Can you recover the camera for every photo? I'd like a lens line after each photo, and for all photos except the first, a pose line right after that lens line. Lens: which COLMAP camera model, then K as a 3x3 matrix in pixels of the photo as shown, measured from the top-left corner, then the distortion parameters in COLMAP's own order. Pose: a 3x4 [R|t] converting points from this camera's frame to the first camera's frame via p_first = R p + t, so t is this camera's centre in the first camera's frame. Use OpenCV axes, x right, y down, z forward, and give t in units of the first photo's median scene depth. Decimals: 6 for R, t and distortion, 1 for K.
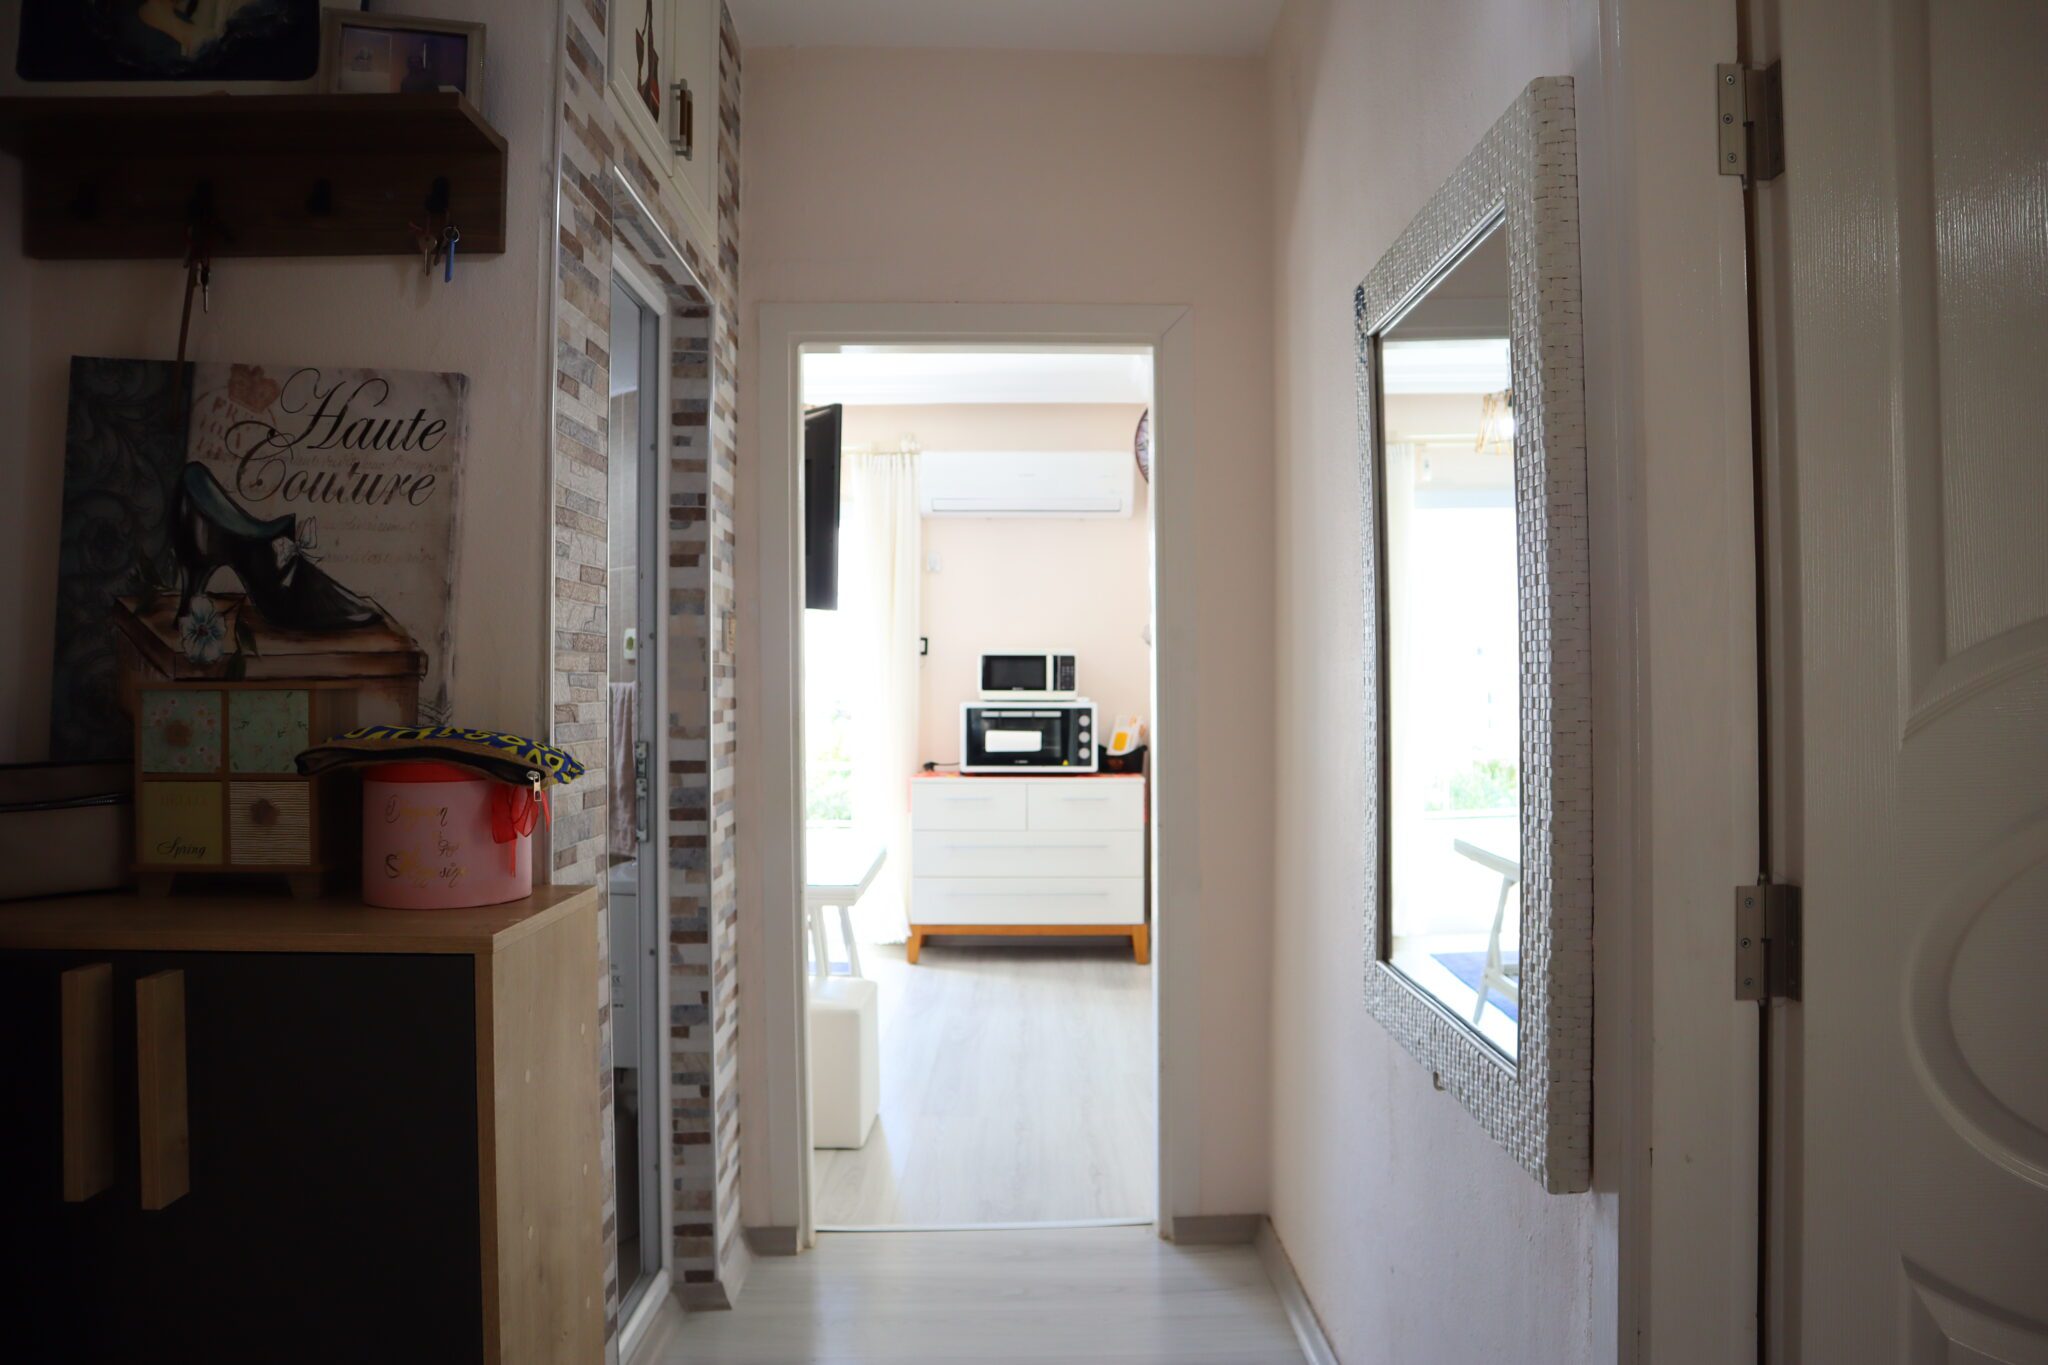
lens RADIAL K [[1422.7, 0, 1024.0], [0, 1422.7, 682.5], [0, 0, 1]] dist [-0.076566, 0.002592]
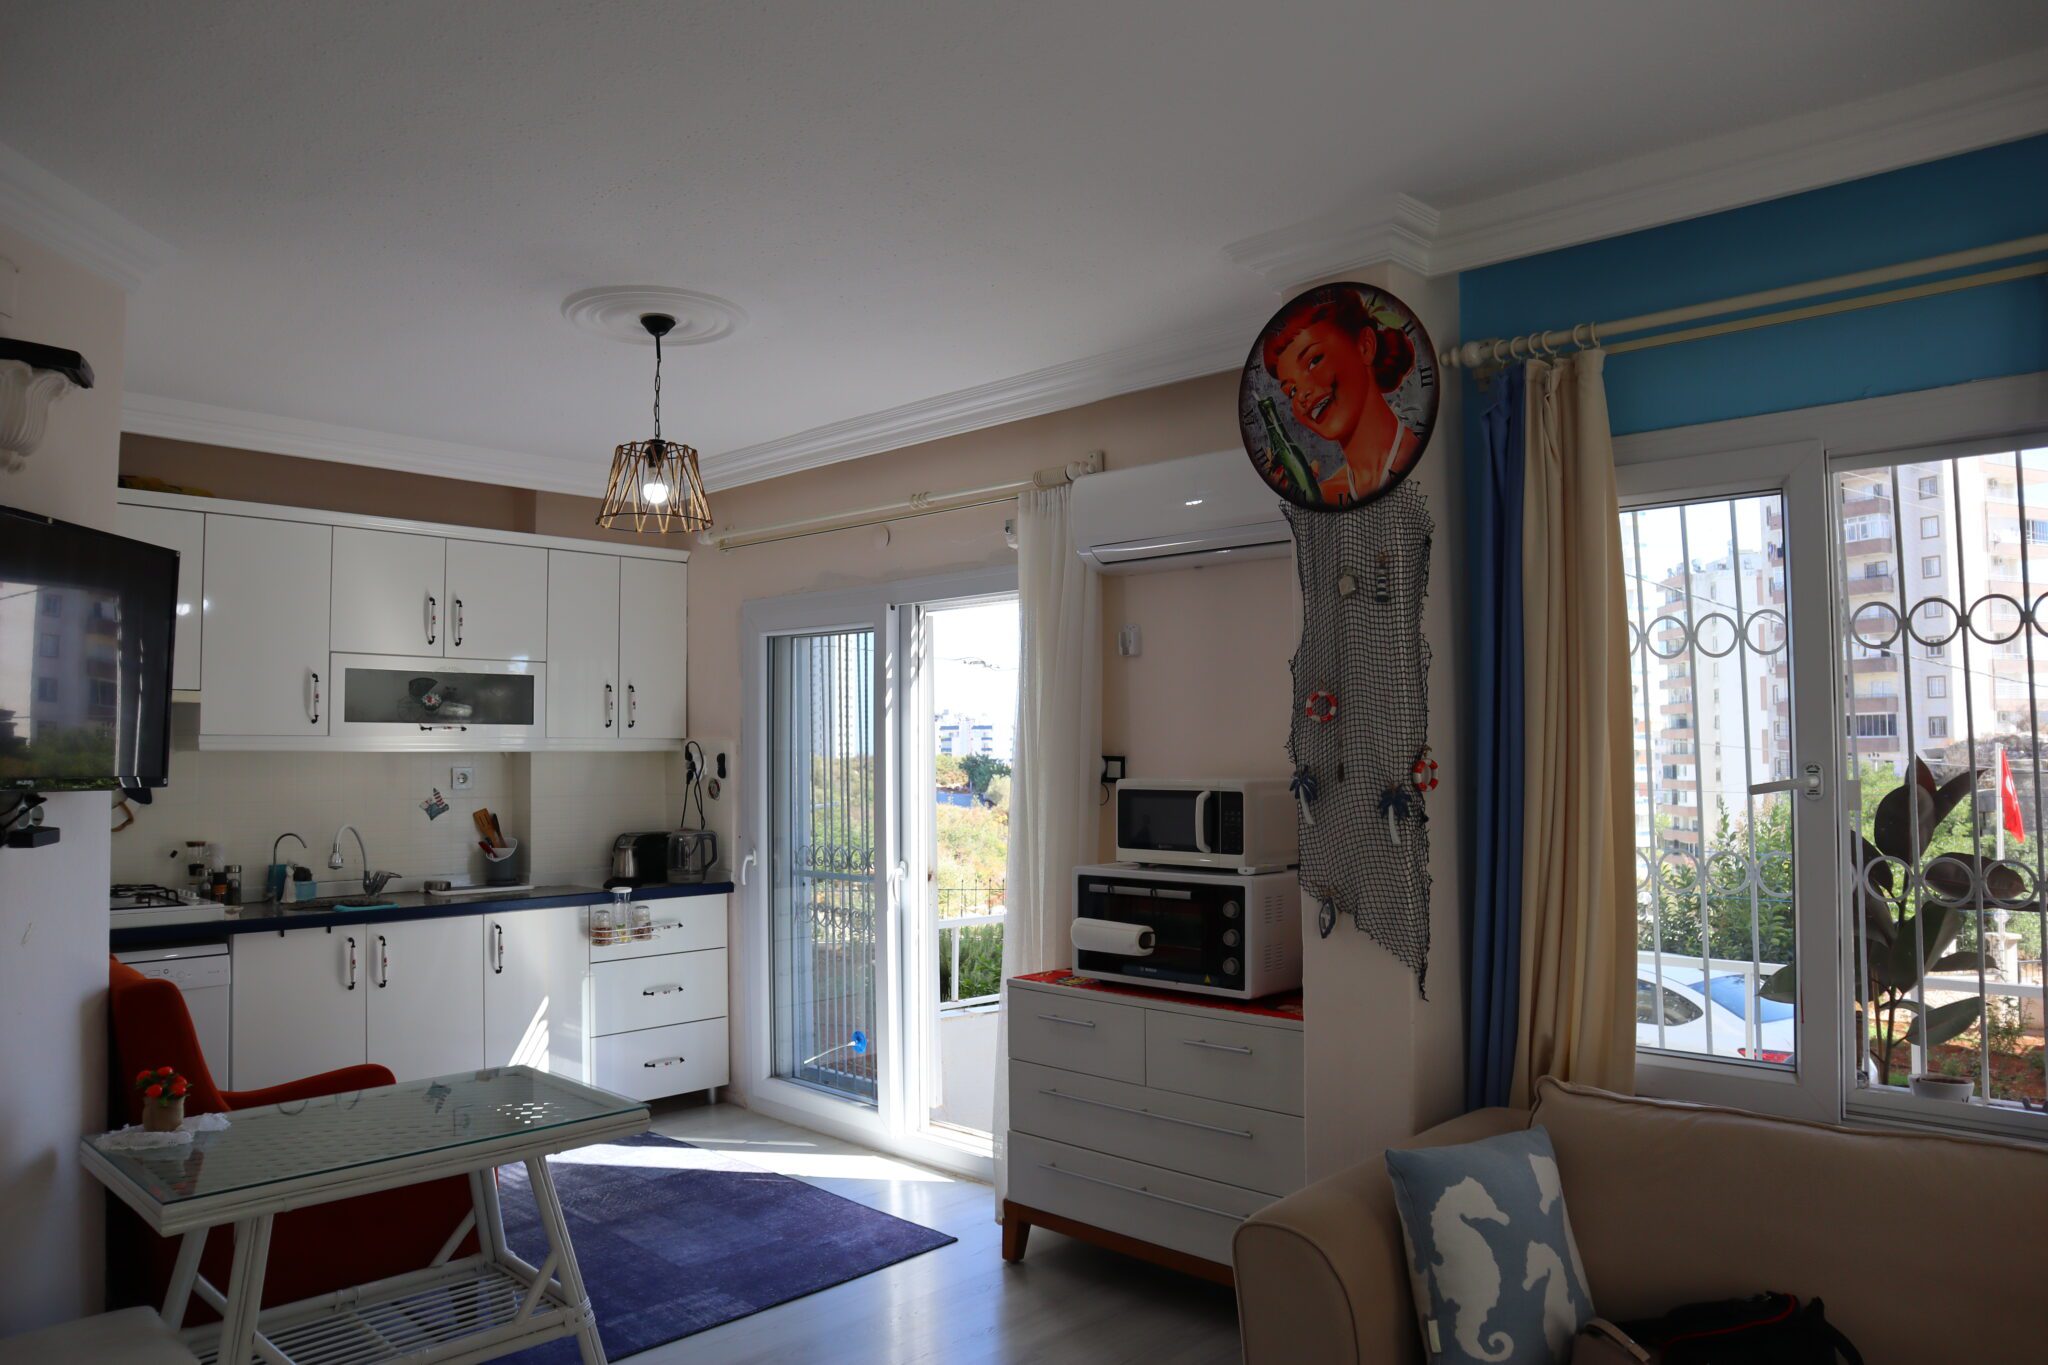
lens RADIAL K [[1422.7, 0, 1024.0], [0, 1422.7, 682.5], [0, 0, 1]] dist [-0.076566, 0.002592]
pose [[0.718470, -0.040221, -0.694394, 0.378949], [0.016346, 0.999027, -0.040954, -0.041737], [0.695365, 0.018074, 0.718429, 0.531458]]
